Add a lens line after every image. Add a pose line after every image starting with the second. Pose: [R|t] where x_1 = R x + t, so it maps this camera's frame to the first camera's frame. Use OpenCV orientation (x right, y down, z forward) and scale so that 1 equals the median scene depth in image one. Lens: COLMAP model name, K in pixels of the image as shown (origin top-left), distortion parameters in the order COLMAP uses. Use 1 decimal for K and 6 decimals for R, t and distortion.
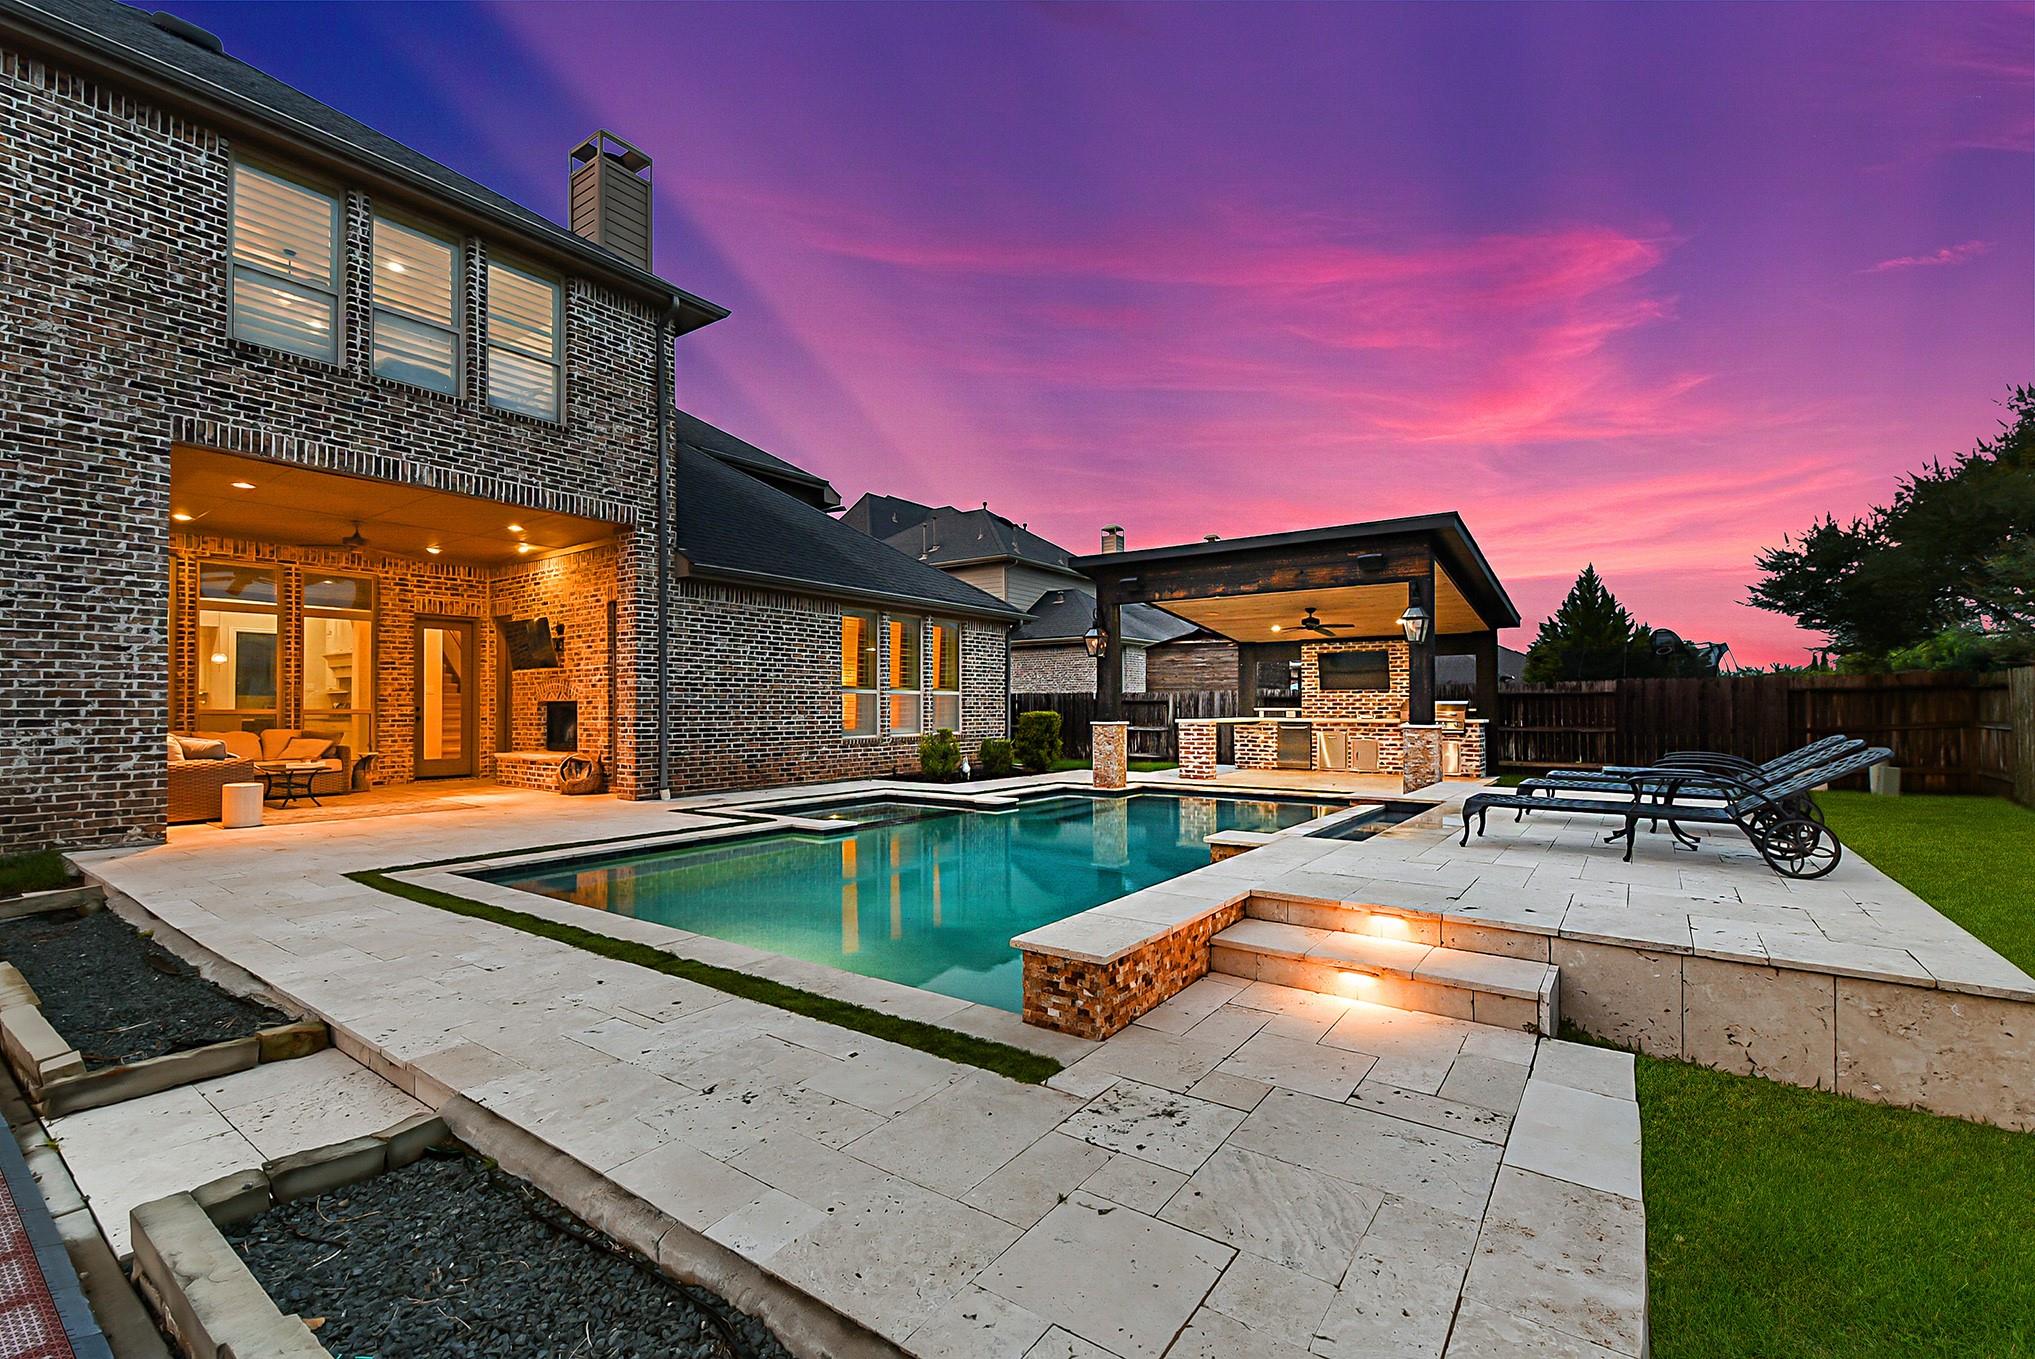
lens RADIAL K [[873.3, 0, 1025.0], [0, 873.3, 682.5], [0, 0, 1]] dist [0.018755, -0.011161]
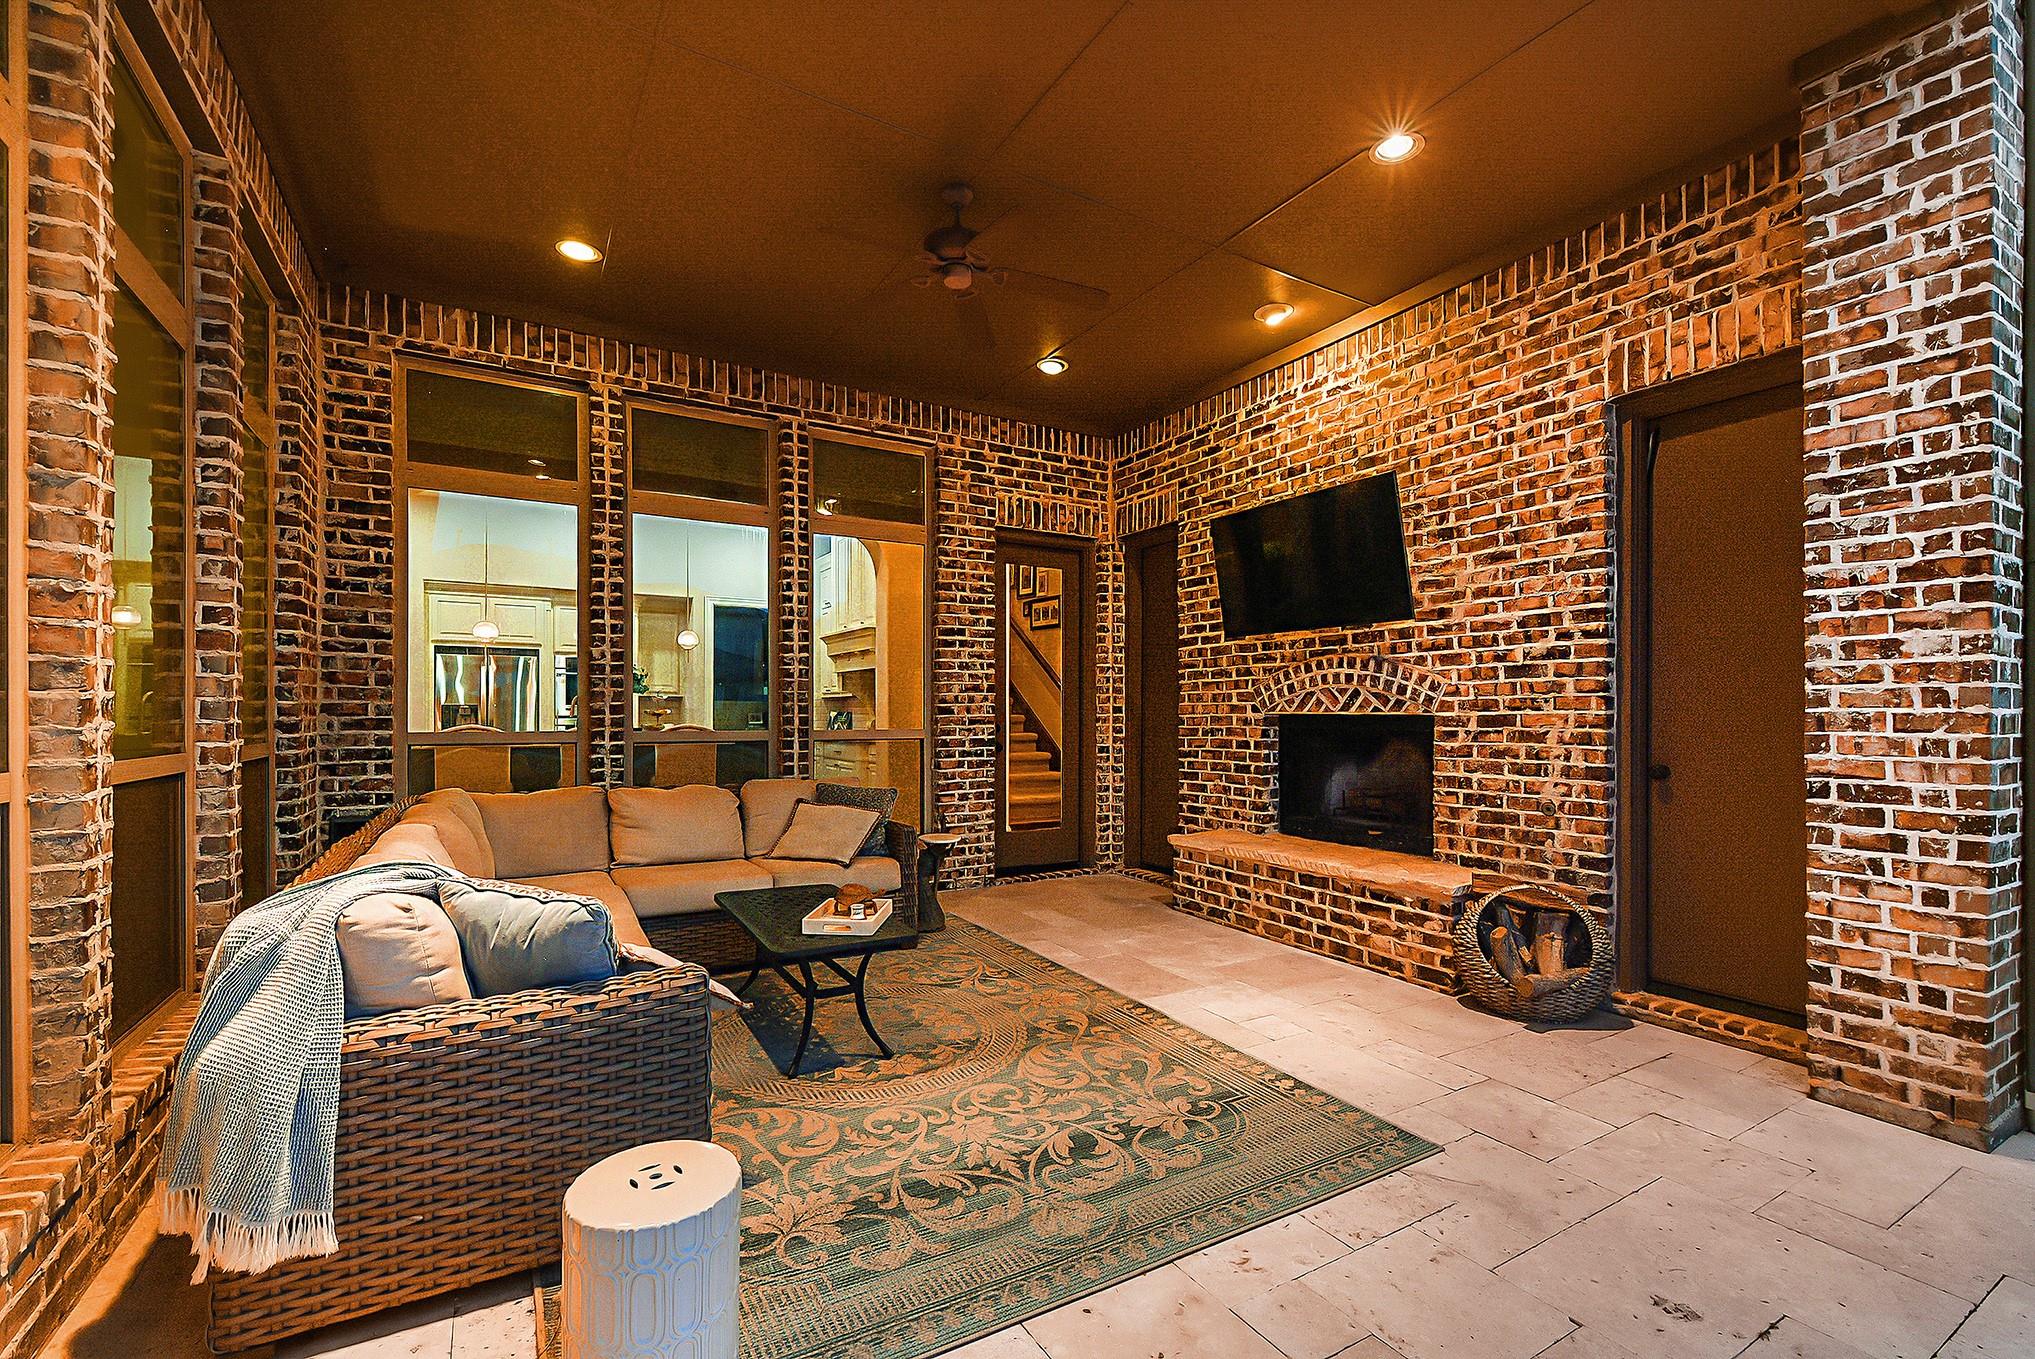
lens RADIAL K [[873.3, 0, 1025.0], [0, 873.3, 682.5], [0, 0, 1]] dist [0.018755, -0.011161]
pose [[0.918014, -0.008963, -0.396446, -0.521051], [0.007402, 0.999958, -0.005466, 0.008224], [0.396479, 0.002083, 0.918042, 0.604518]]
